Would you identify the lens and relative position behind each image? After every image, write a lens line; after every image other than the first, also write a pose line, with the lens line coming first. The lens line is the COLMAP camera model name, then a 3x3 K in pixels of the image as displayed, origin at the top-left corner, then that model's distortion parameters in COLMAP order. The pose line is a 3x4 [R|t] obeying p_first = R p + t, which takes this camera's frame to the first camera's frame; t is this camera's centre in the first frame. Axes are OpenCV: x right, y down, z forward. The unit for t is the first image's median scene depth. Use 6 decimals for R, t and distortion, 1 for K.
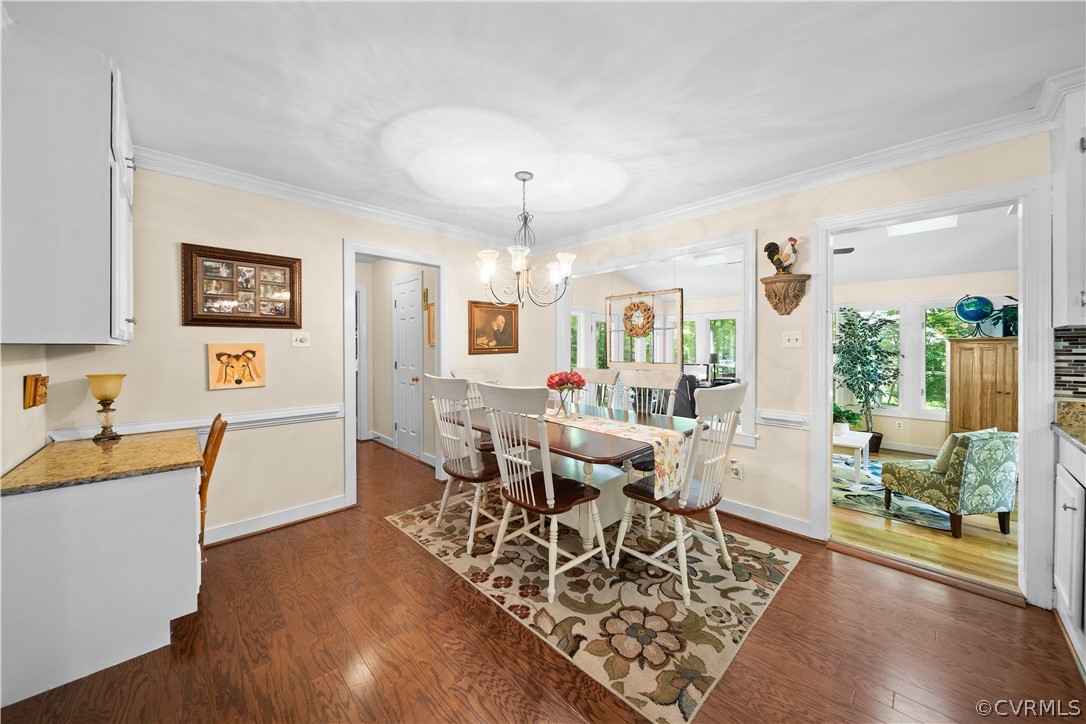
lens RADIAL K [[383.9, 0, 543.0], [0, 383.9, 353.3], [0, 0, 1]] dist [-0.000988, -0.001000]
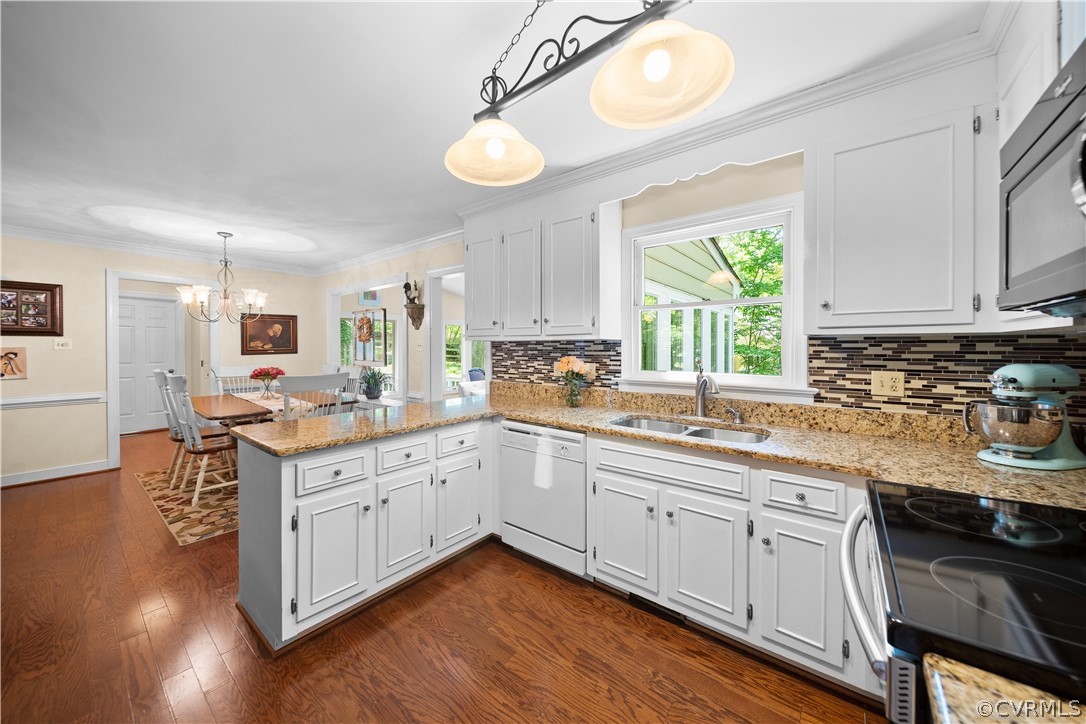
lens RADIAL K [[383.9, 0, 544.4], [0, 383.9, 352.7], [0, 0, 1]] dist [-0.000988, -0.001000]
pose [[0.991760, 0.001236, 0.128103, 0.963103], [-0.001570, 0.999996, 0.002505, -0.012905], [-0.128099, -0.002685, 0.991758, -0.608377]]
